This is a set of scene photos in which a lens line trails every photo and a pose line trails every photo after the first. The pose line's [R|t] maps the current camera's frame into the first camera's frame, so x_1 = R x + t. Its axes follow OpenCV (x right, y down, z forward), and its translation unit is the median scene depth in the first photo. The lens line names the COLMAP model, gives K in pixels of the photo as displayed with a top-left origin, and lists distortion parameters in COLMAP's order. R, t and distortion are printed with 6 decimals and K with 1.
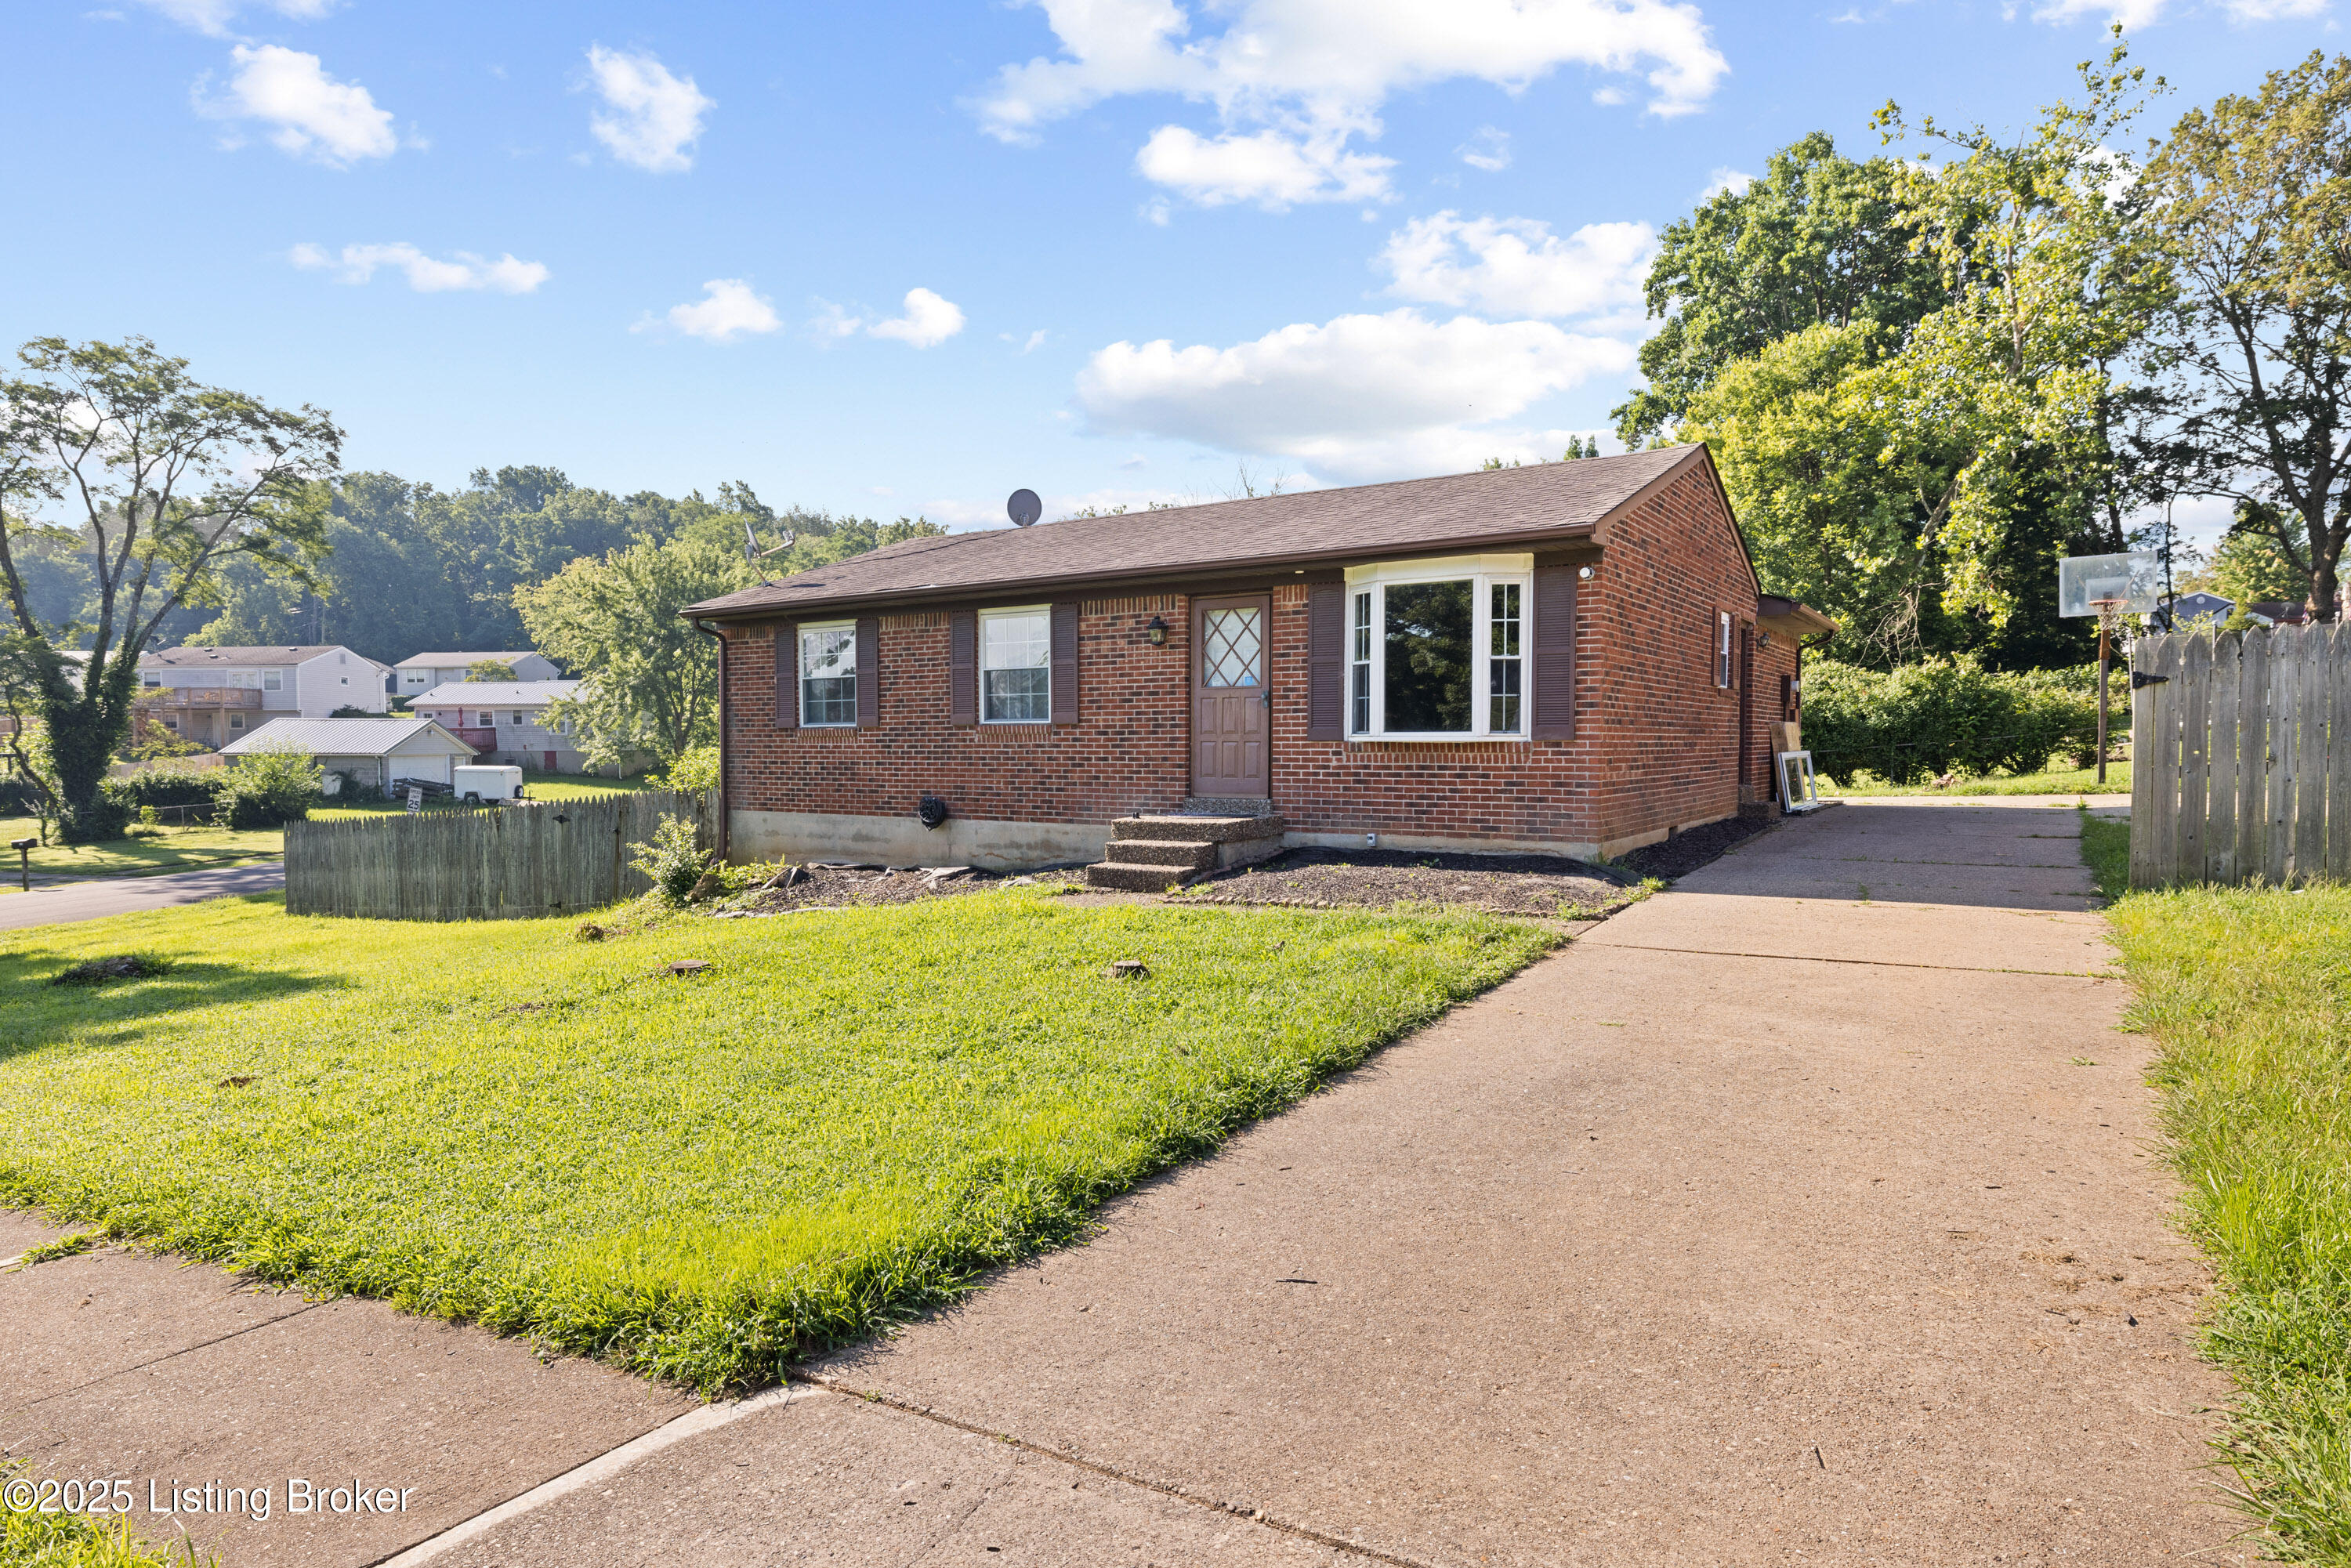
lens RADIAL K [[1326.7, 0, 1137.3], [0, 1326.7, 793.3], [0, 0, 1]] dist [-0.006462, 0.000352]
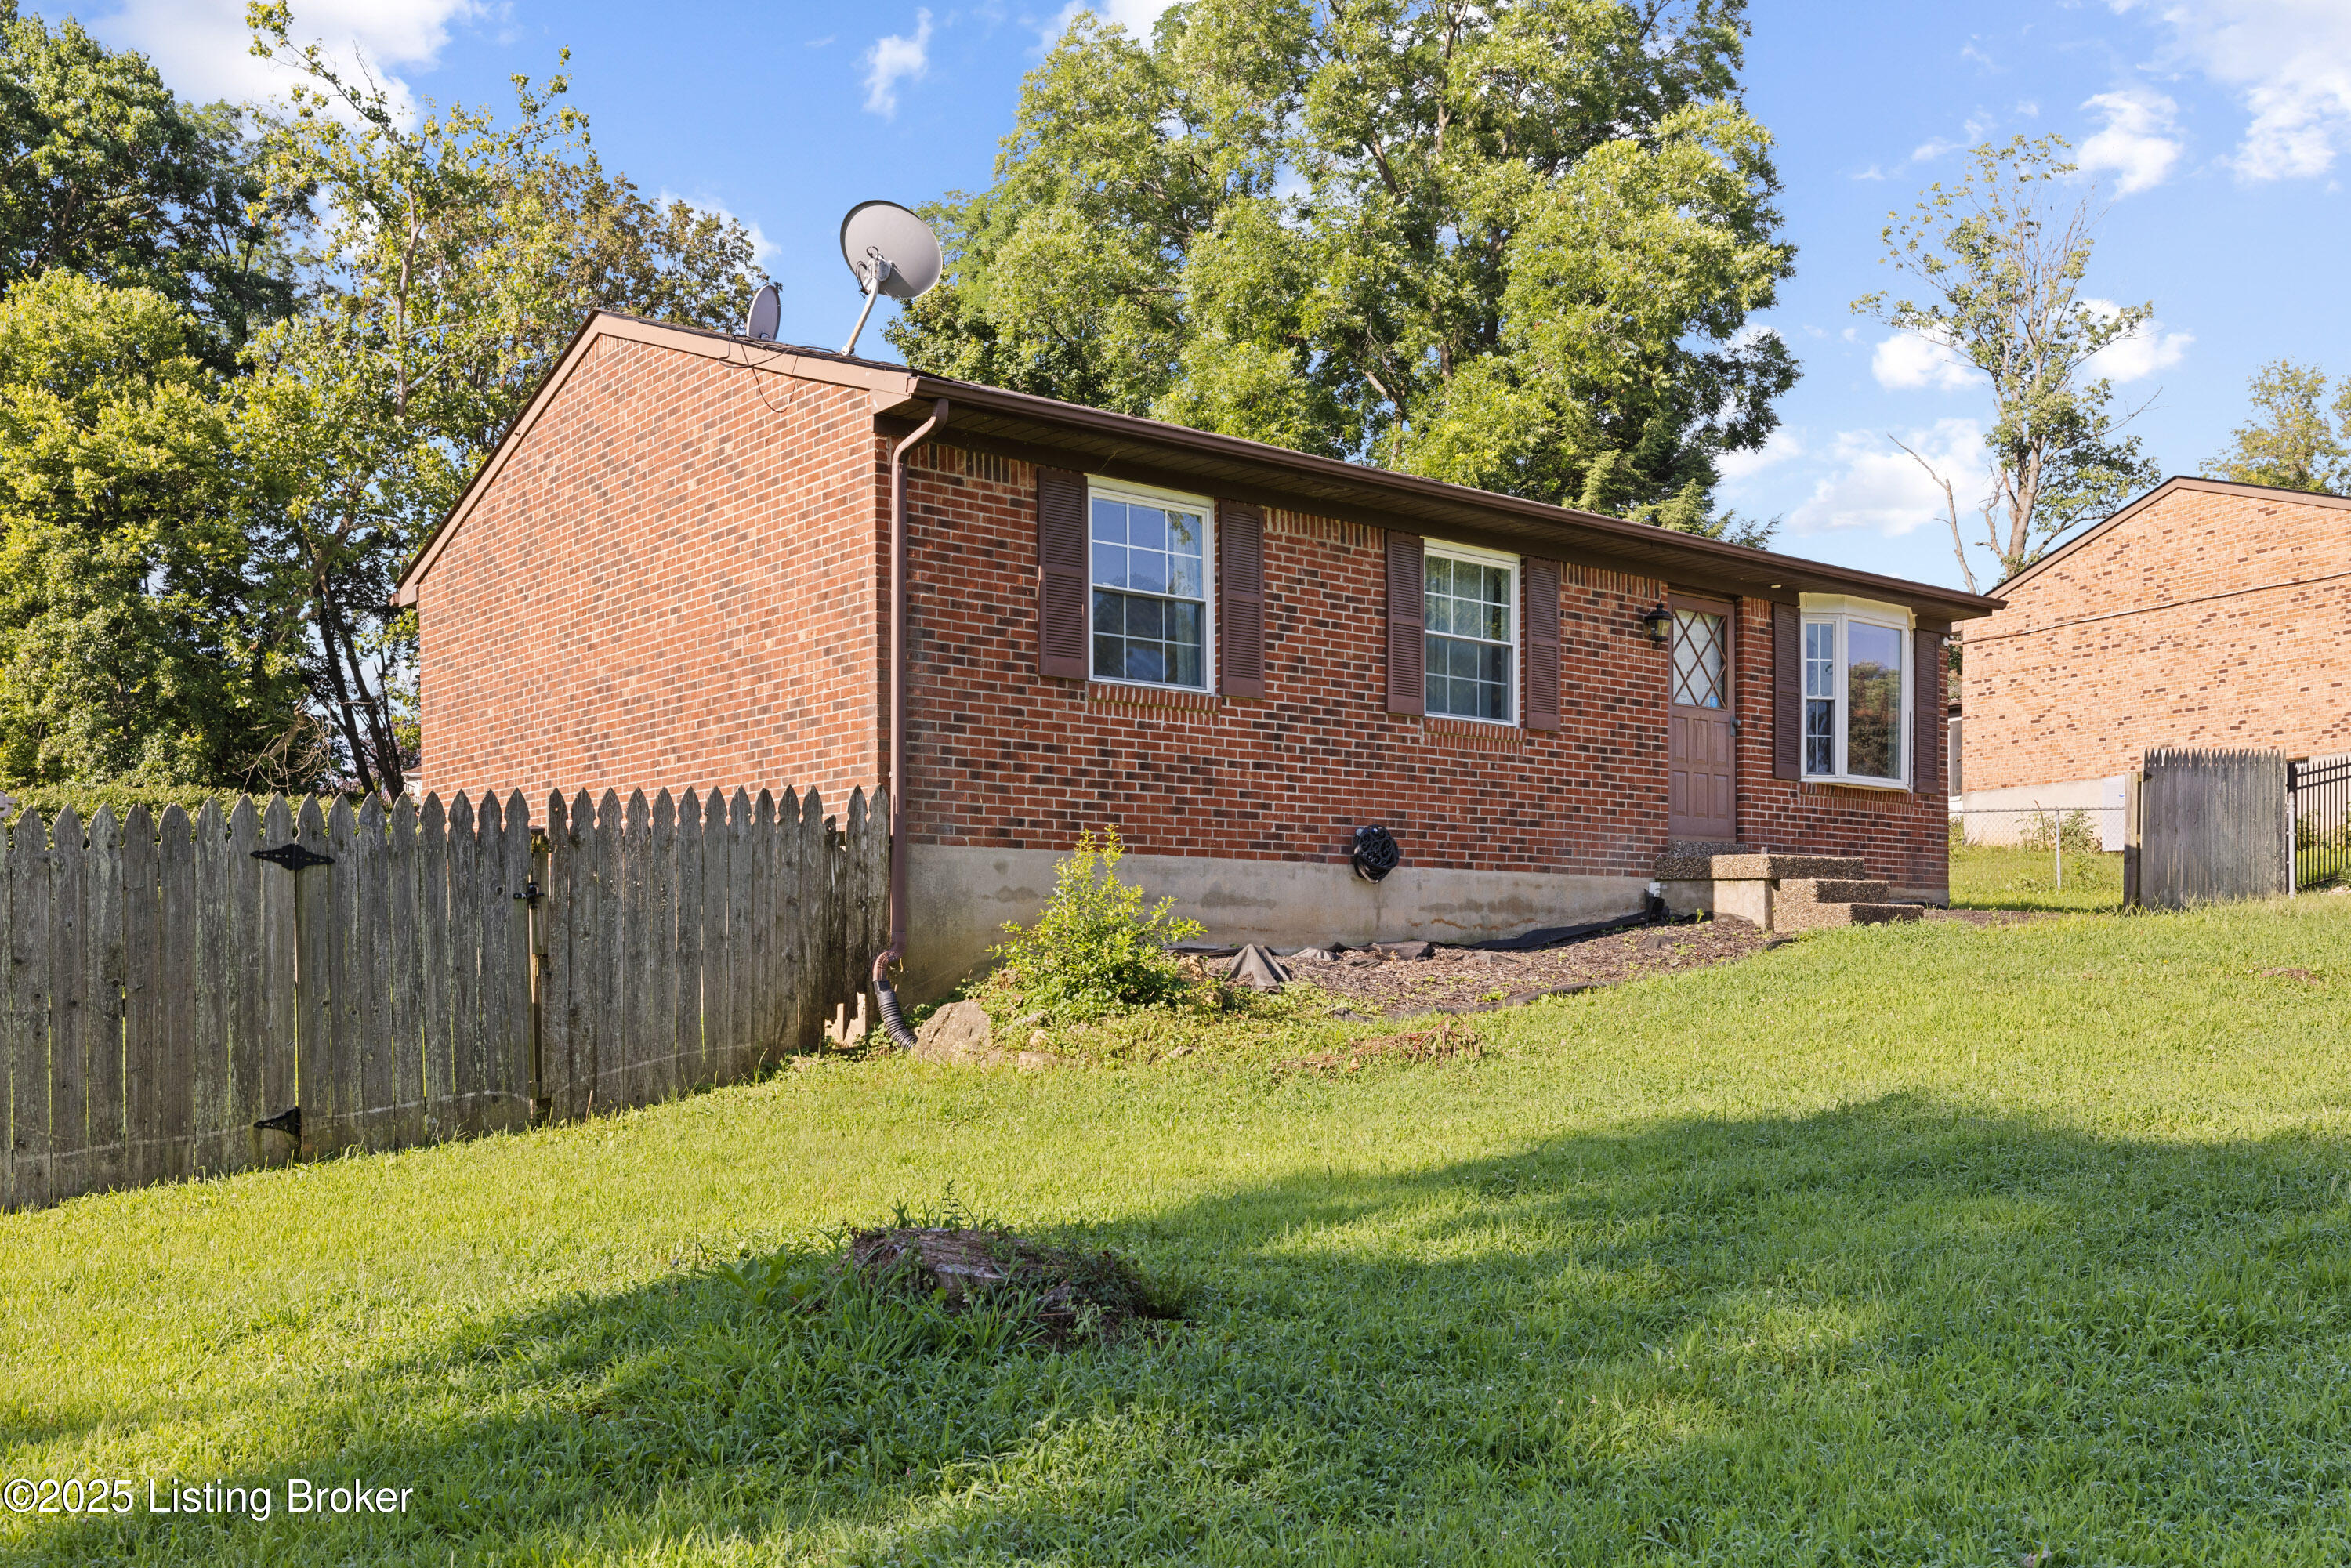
lens RADIAL K [[2062.7, 0, 1176.7], [0, 2062.7, 1000.1], [0, 0, 1]] dist [0.004932, -0.008958]
pose [[0.294980, -0.006314, 0.955482, -1.011021], [0.038350, 0.999251, -0.005237, 0.077594], [-0.954733, 0.038188, 0.295001, 0.760571]]
